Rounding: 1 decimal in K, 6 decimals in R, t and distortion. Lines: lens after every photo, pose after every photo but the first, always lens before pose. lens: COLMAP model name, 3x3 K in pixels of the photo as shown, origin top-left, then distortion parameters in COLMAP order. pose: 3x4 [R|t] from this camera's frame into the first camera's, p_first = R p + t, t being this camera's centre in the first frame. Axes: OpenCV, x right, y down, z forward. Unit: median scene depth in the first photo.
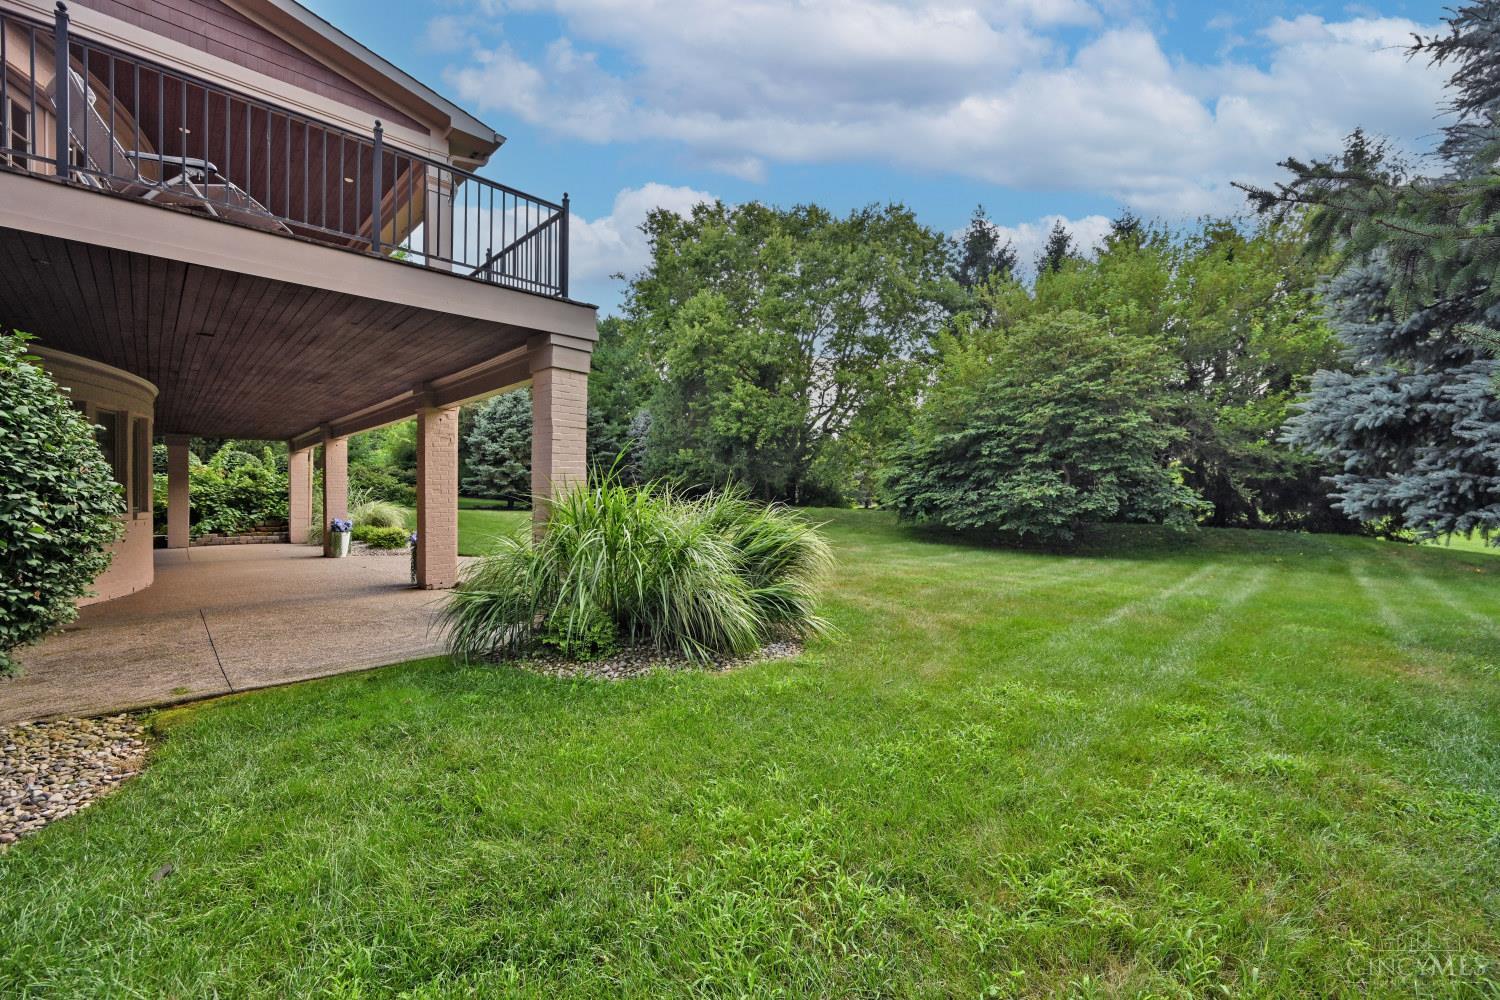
lens RADIAL K [[612.7, 0, 750.0], [0, 612.7, 500.0], [0, 0, 1]] dist [-0.000444, -0.000101]
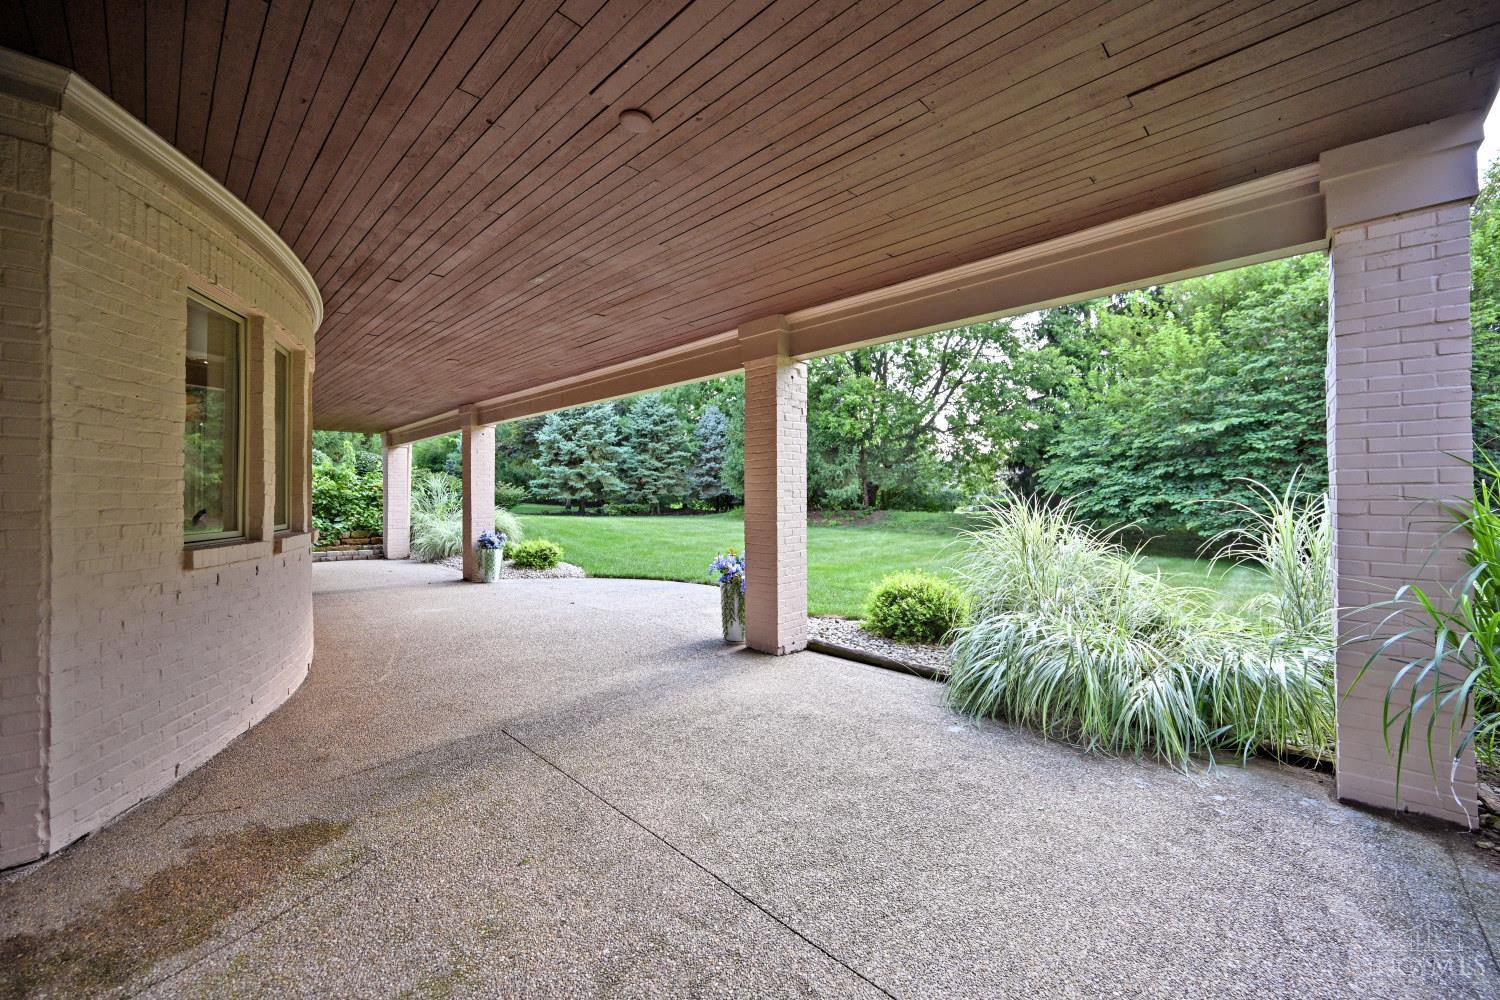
lens RADIAL K [[590.0, 0, 750.0], [0, 590.0, 500.0], [0, 0, 1]] dist [-0.000144, -0.000028]
pose [[0.999758, -0.002211, 0.021898, -0.292089], [0.002318, 0.999986, -0.004854, -0.002956], [-0.021887, 0.004904, 0.999748, 0.212686]]
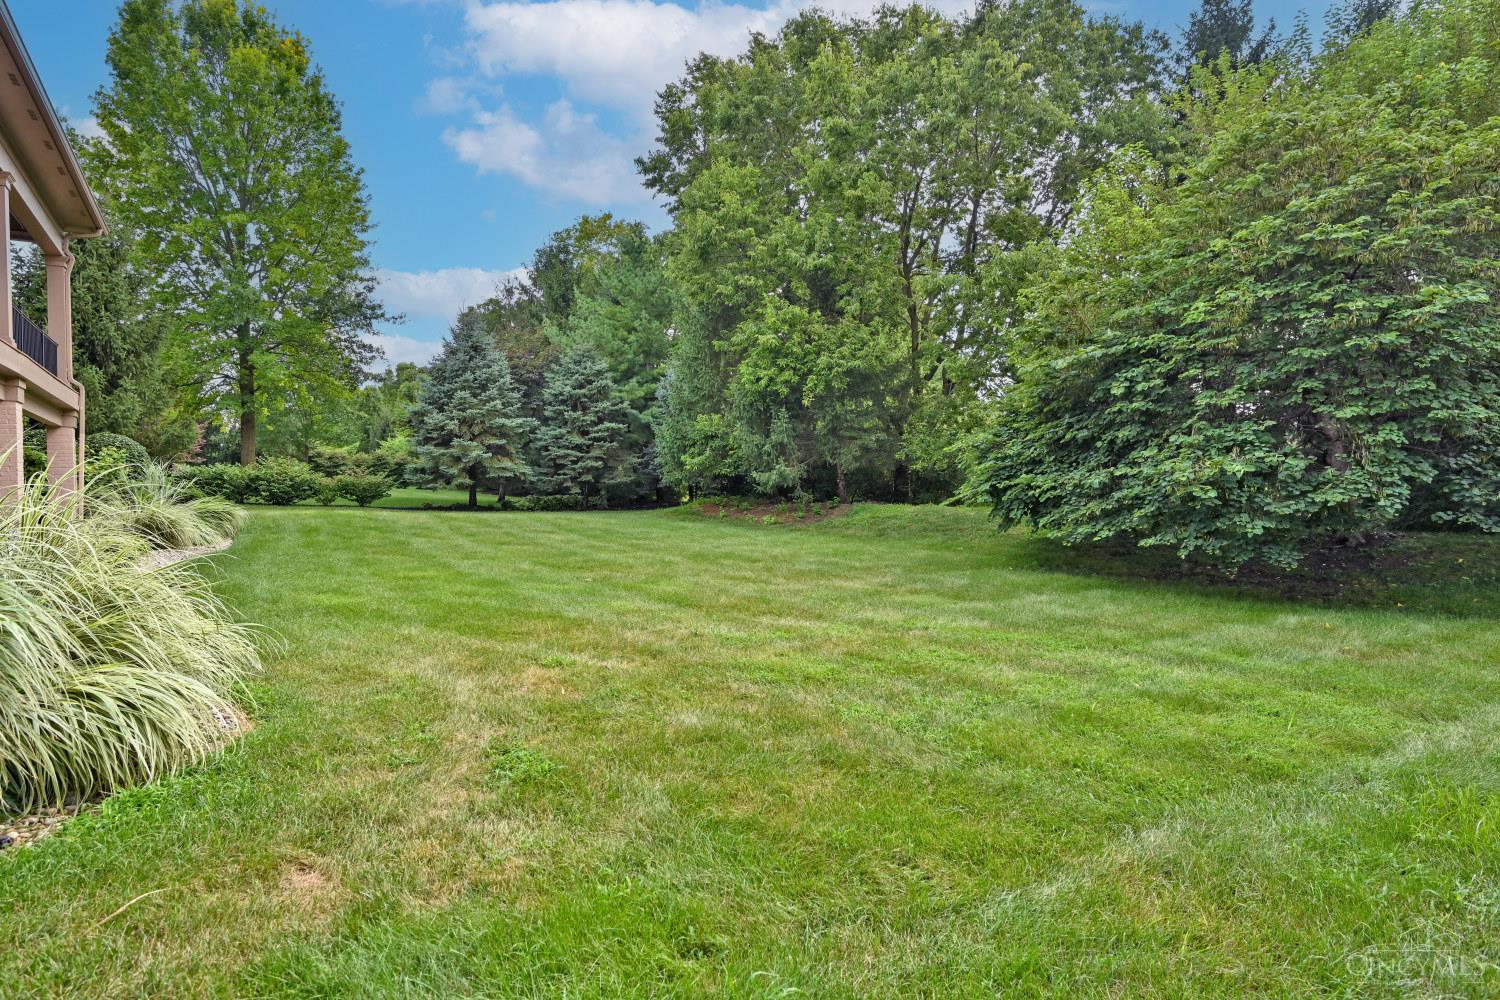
lens RADIAL K [[845.4, 0, 750.5], [0, 845.4, 512.2], [0, 0, 1]] dist [0.003311, -0.000754]
pose [[0.976567, -0.002481, -0.215197, 0.223336], [0.006763, 0.999793, 0.019163, 0.005368], [0.215105, -0.020169, 0.976383, 0.243175]]
